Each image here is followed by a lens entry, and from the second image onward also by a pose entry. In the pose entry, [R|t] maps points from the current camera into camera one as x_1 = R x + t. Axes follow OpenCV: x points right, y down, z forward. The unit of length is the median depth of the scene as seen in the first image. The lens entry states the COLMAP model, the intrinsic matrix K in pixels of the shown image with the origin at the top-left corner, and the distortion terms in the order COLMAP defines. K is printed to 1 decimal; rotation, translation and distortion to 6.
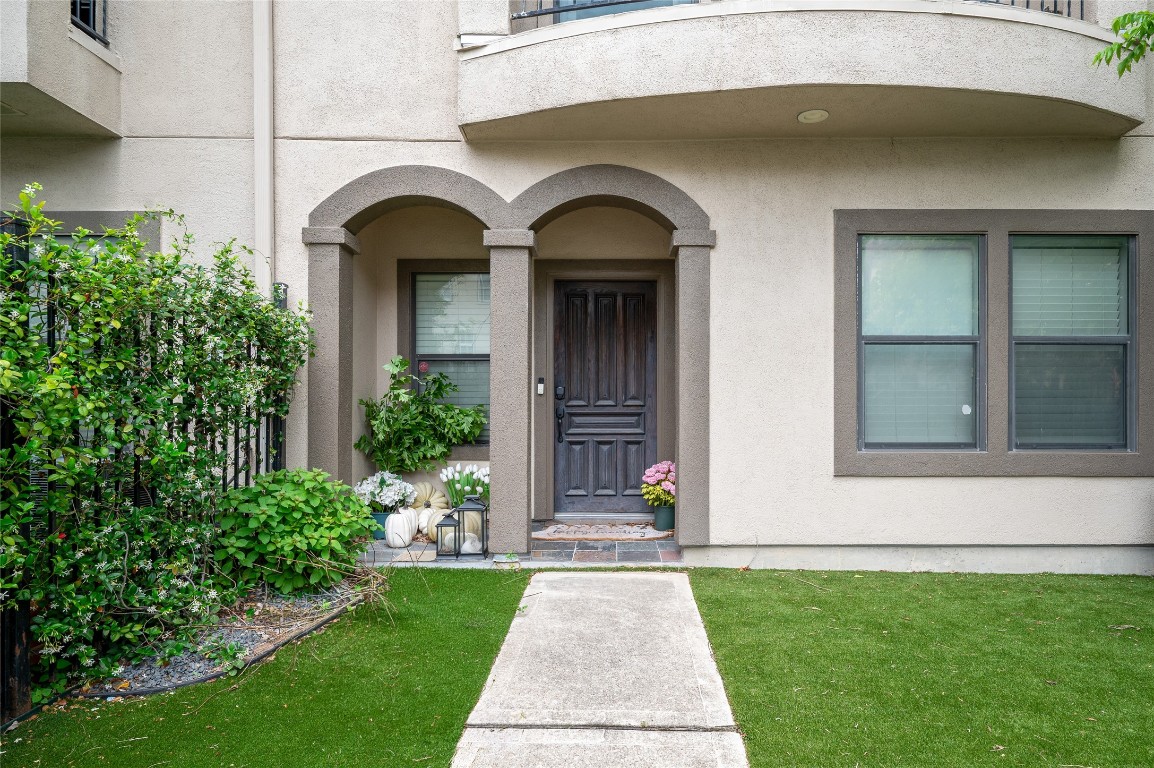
lens RADIAL K [[697.2, 0, 579.5], [0, 697.2, 420.1], [0, 0, 1]] dist [-0.001112, -0.001561]
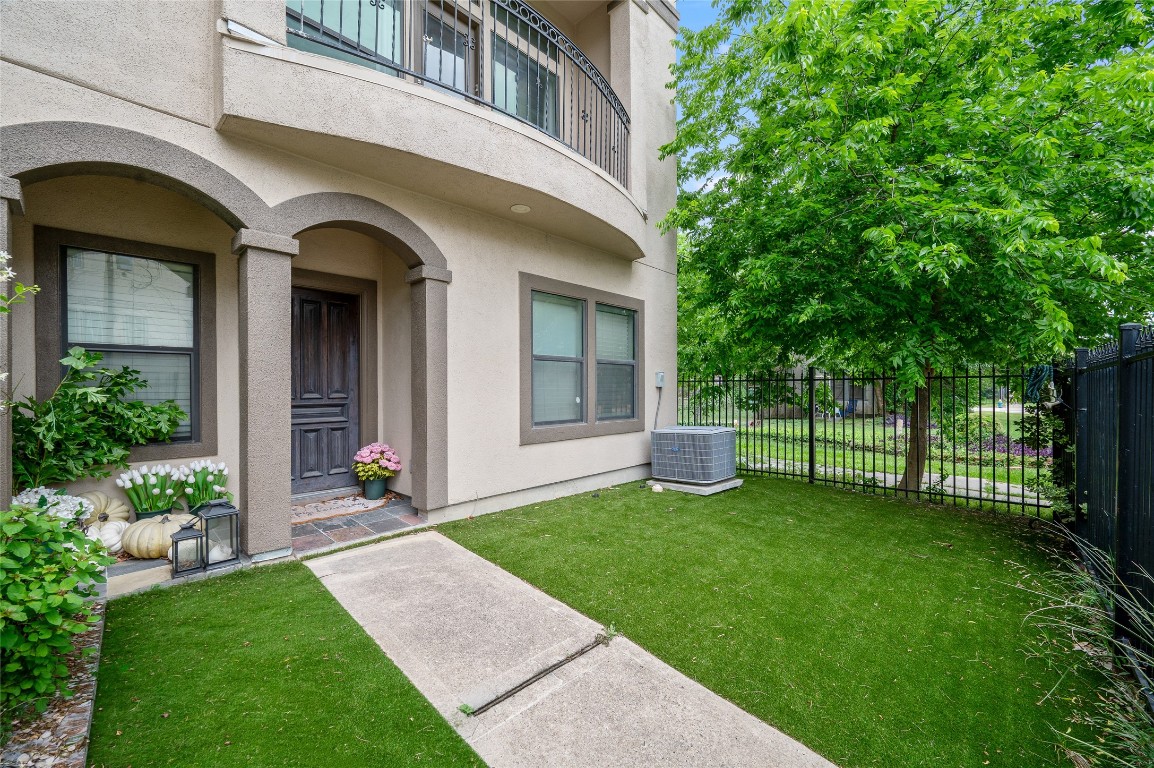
lens RADIAL K [[468.9, 0, 581.3], [0, 468.9, 390.6], [0, 0, 1]] dist [-0.000296, 0.000127]
pose [[0.676691, -0.008090, 0.736223, -0.300850], [0.008710, 0.999958, 0.002983, -0.041658], [-0.736216, 0.004394, 0.676732, 0.202338]]
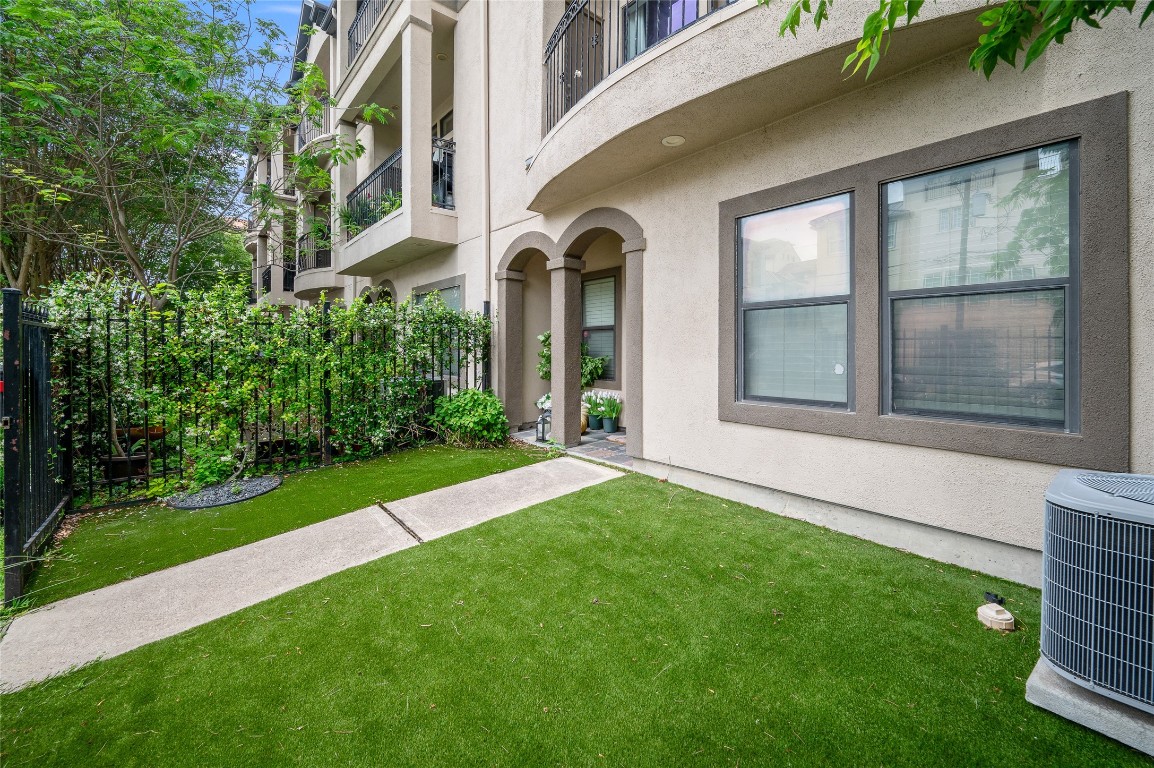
lens RADIAL K [[463.9, 0, 577.3], [0, 463.9, 357.5], [0, 0, 1]] dist [0.000315, -0.000153]
pose [[0.657393, 0.008711, -0.753497, 0.812110], [-0.000706, 0.999940, 0.010945, -0.039219], [0.753547, -0.006663, 0.657360, 0.275361]]
